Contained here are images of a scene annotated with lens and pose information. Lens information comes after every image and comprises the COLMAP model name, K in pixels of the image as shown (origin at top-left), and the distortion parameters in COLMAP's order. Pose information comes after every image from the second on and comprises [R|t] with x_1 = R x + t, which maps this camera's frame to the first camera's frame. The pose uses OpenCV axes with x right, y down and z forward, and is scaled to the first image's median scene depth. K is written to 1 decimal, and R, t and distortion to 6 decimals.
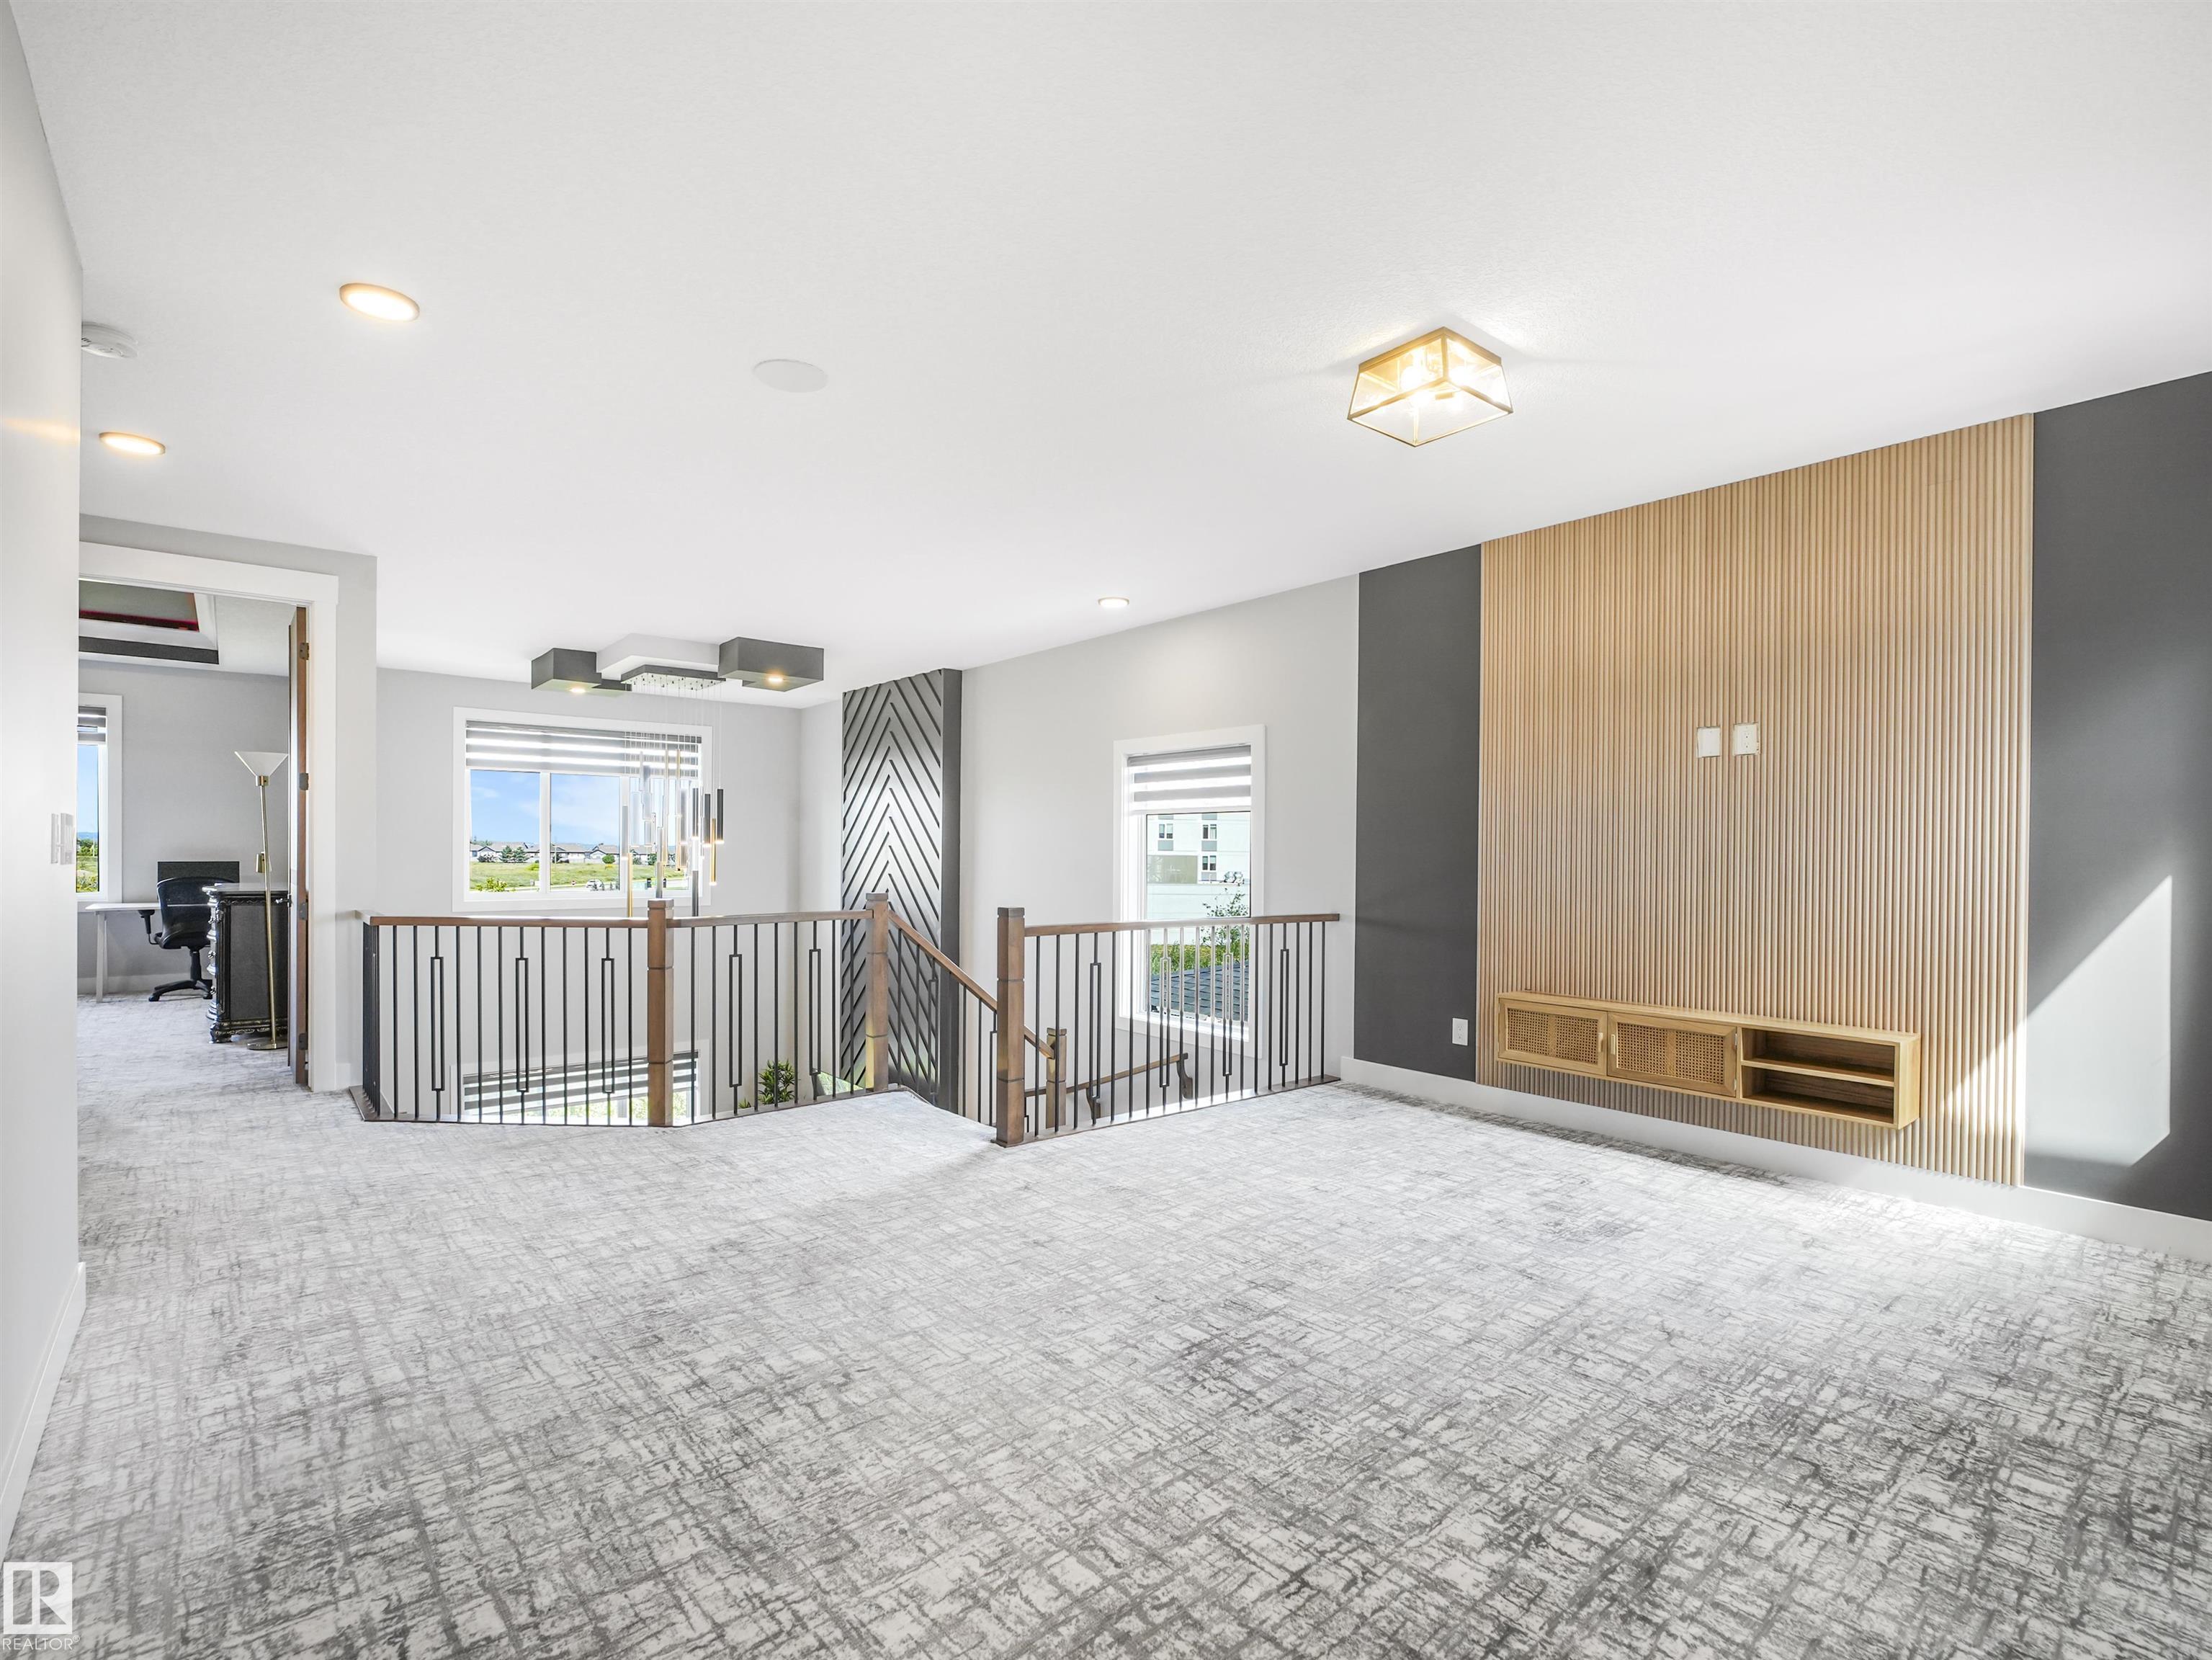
lens RADIAL K [[1046.3, 0, 1119.6], [0, 1046.3, 842.7], [0, 0, 1]] dist [-0.024759, 0.000562]
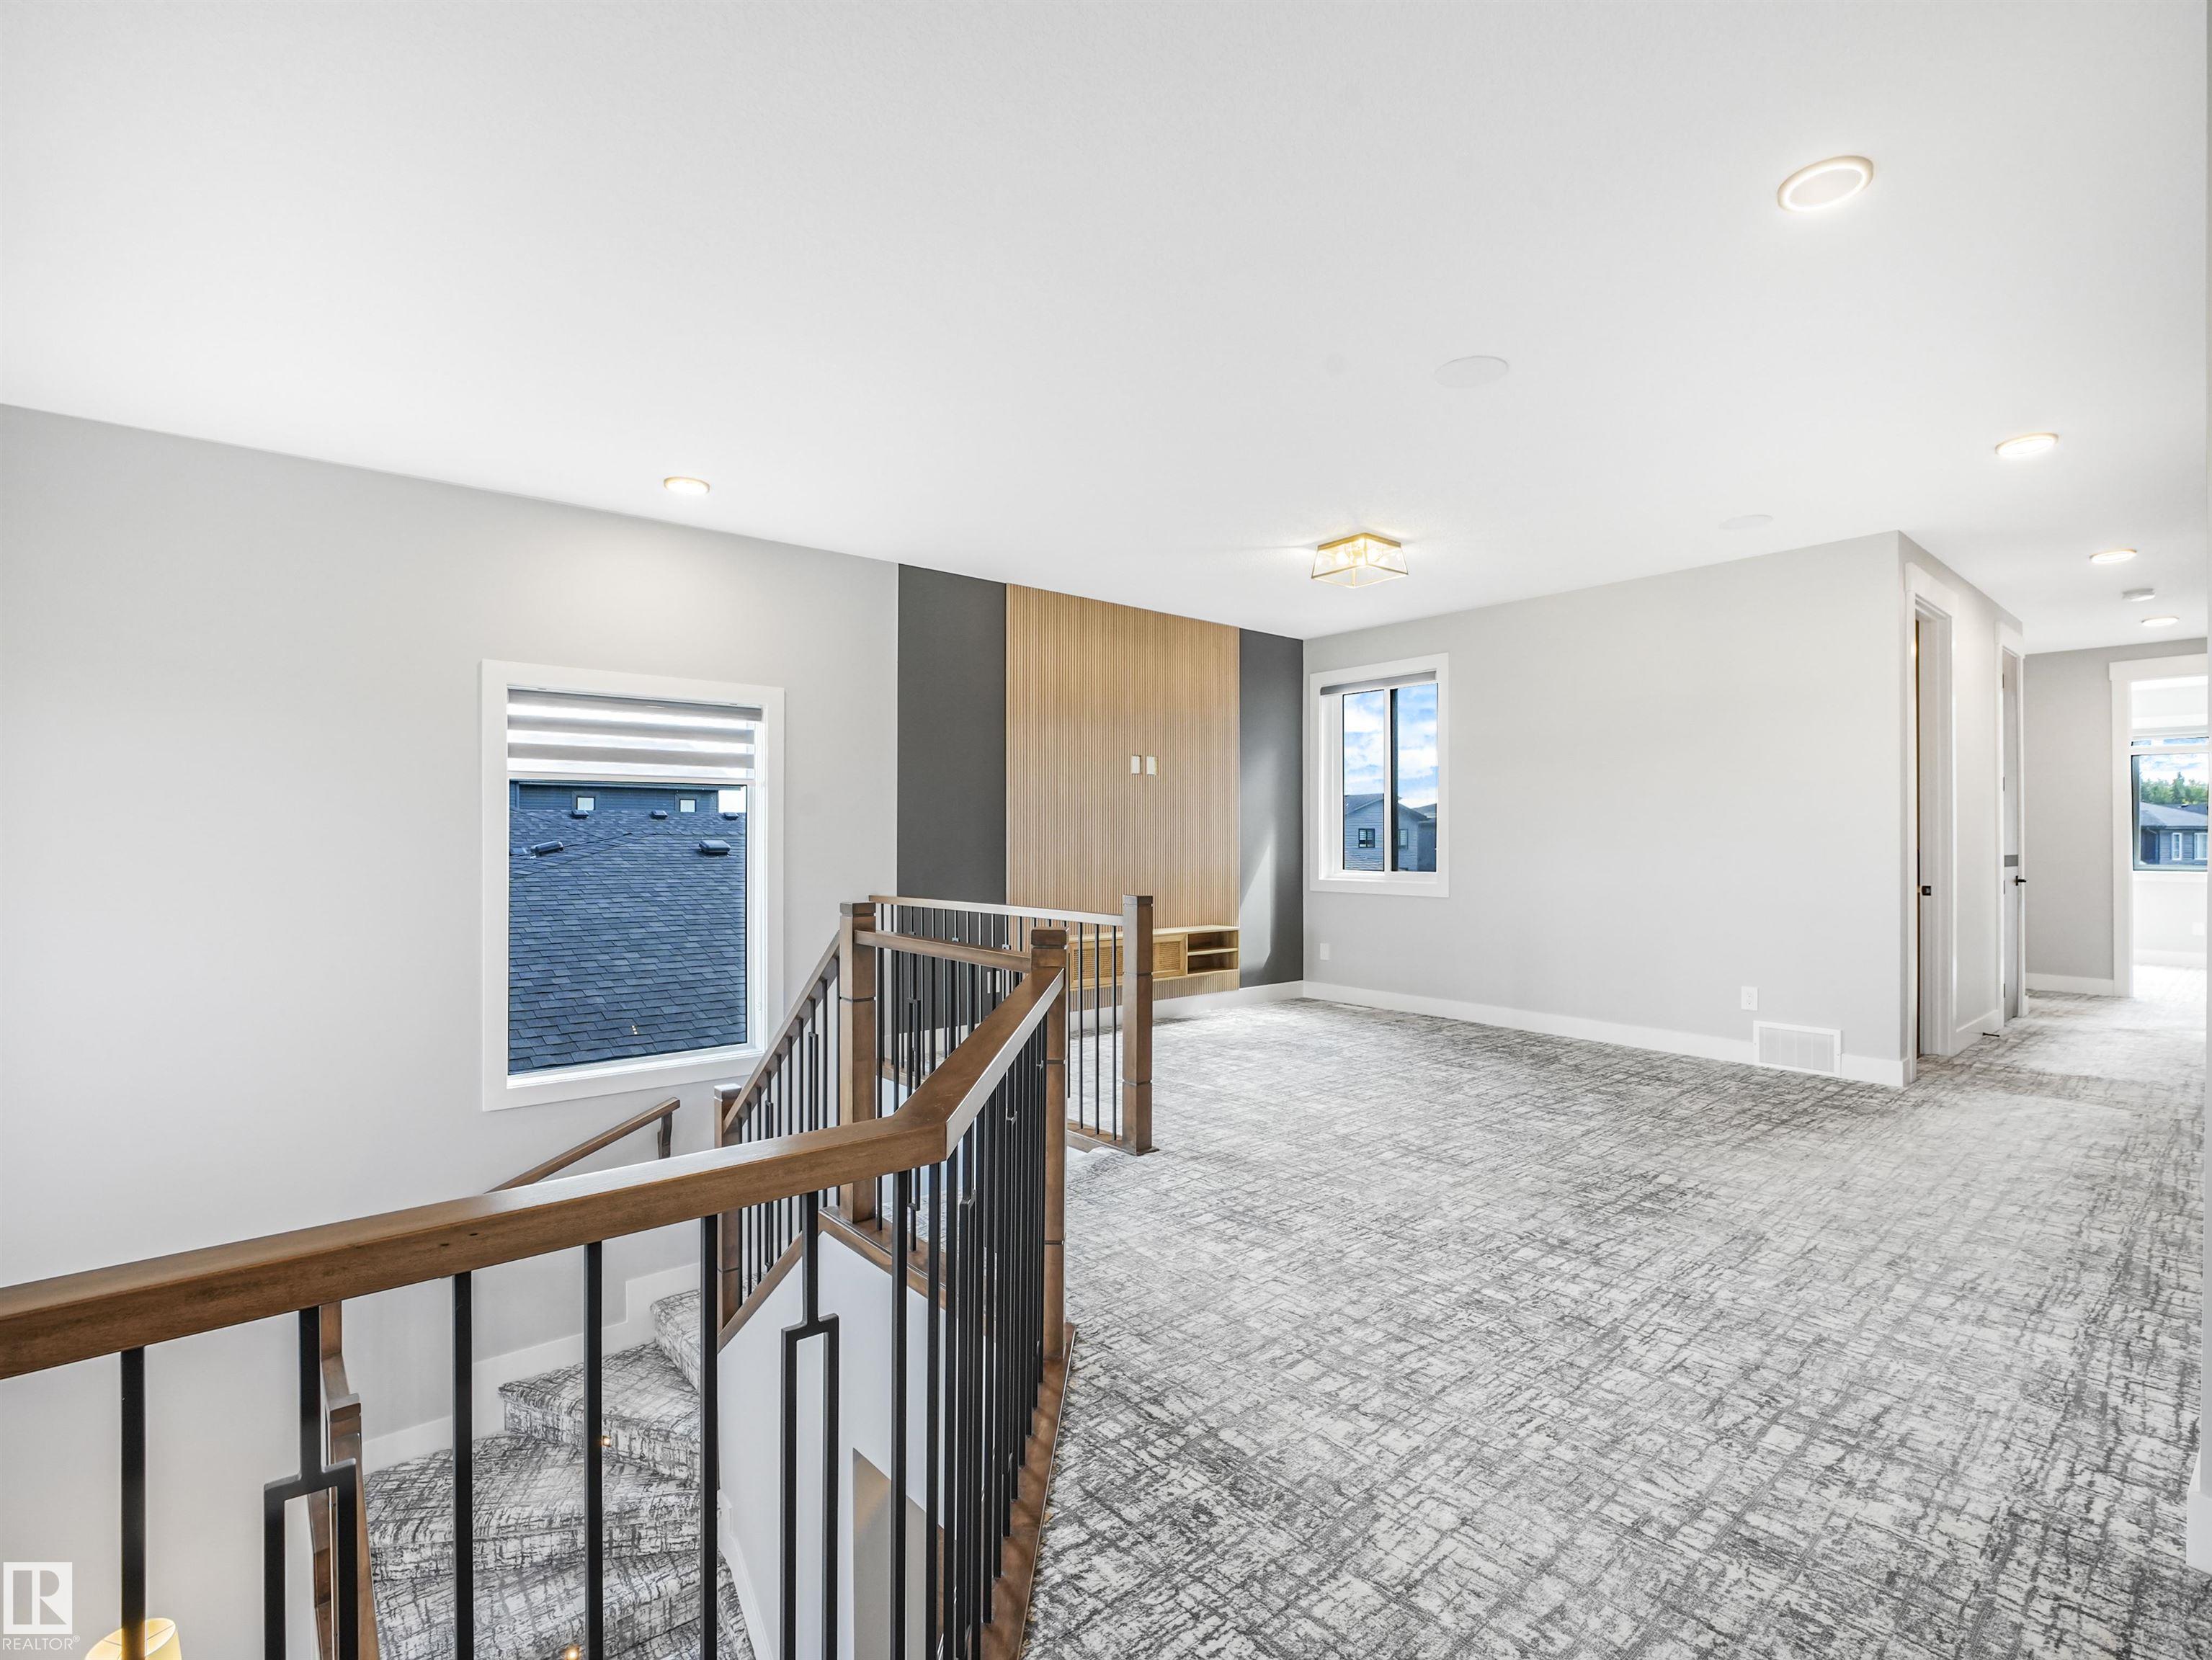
lens RADIAL K [[1046.1, 0, 1120.0], [0, 1046.1, 830.0], [0, 0, 1]] dist [-0.024759, 0.000562]
pose [[0.012523, -0.004112, 0.999913, -1.680199], [-0.013742, 0.999896, 0.004284, -0.003144], [-0.999827, -0.013794, 0.012465, 1.593265]]
